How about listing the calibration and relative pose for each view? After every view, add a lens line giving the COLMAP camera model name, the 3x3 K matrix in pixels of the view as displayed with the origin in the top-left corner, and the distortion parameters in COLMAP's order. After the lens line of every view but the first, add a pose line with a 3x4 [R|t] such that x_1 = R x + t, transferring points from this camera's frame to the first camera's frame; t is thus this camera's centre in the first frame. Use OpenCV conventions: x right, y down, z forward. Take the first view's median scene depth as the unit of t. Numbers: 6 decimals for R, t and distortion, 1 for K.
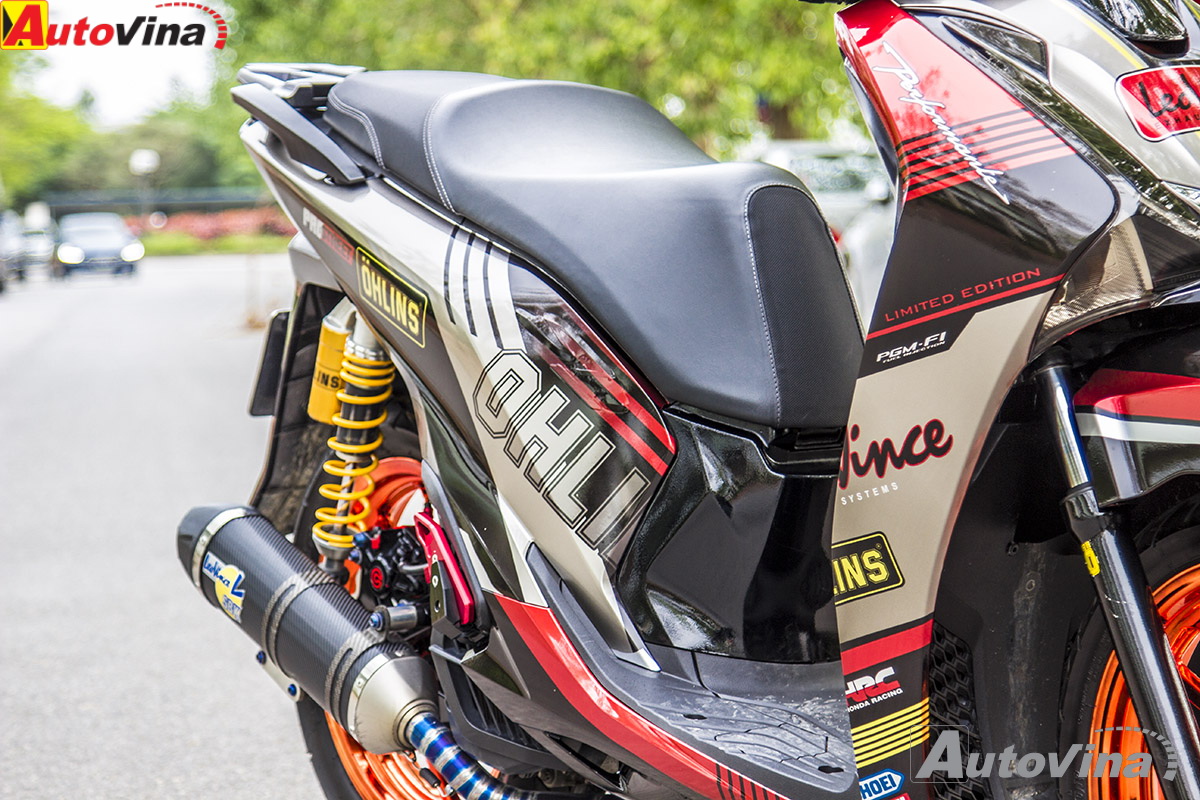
lens RADIAL K [[3676.4, 0, 600.0], [0, 3676.4, 400.0], [0, 0, 1]] dist [0.349749, -0.677788]
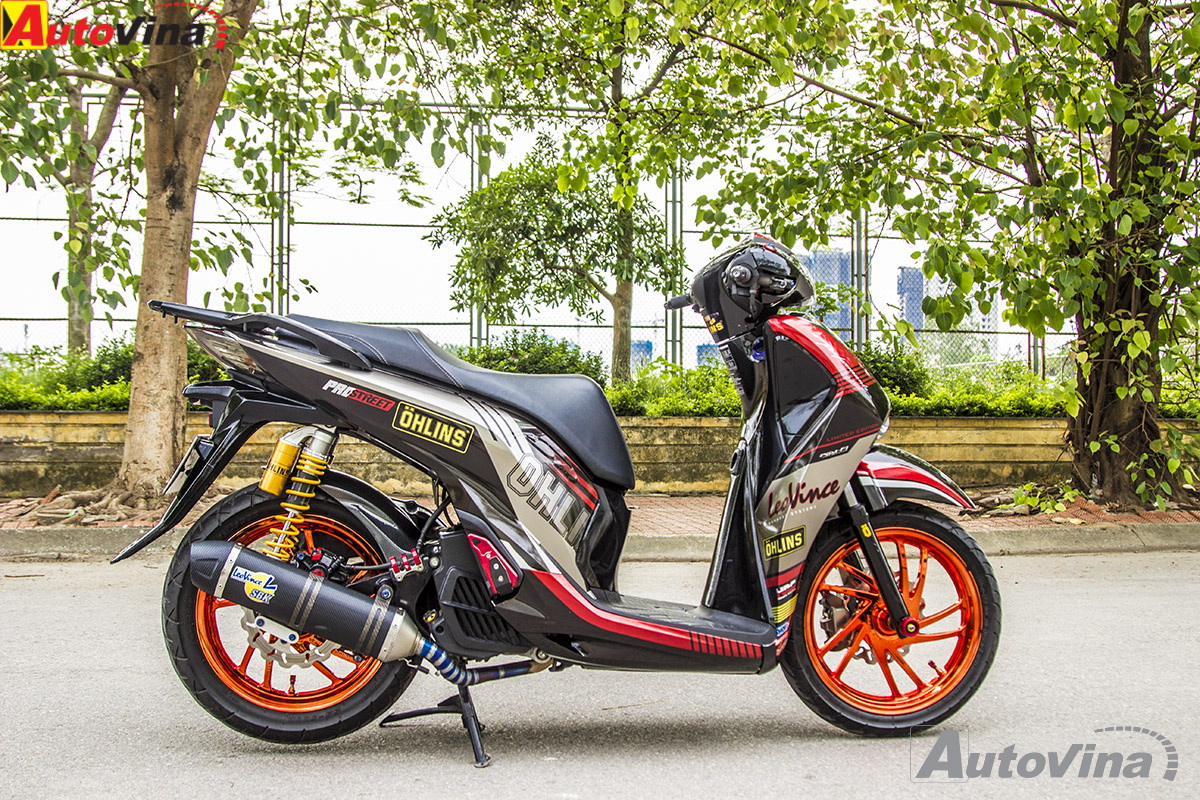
lens RADIAL K [[1371.1, 0, 600.0], [0, 1371.1, 400.0], [0, 0, 1]] dist [-0.099914, 0.030114]
pose [[0.433549, 0.048990, 0.899797, -0.720162], [0.018558, 0.997824, -0.063269, 0.005994], [-0.900939, 0.044128, 0.431696, 0.626482]]
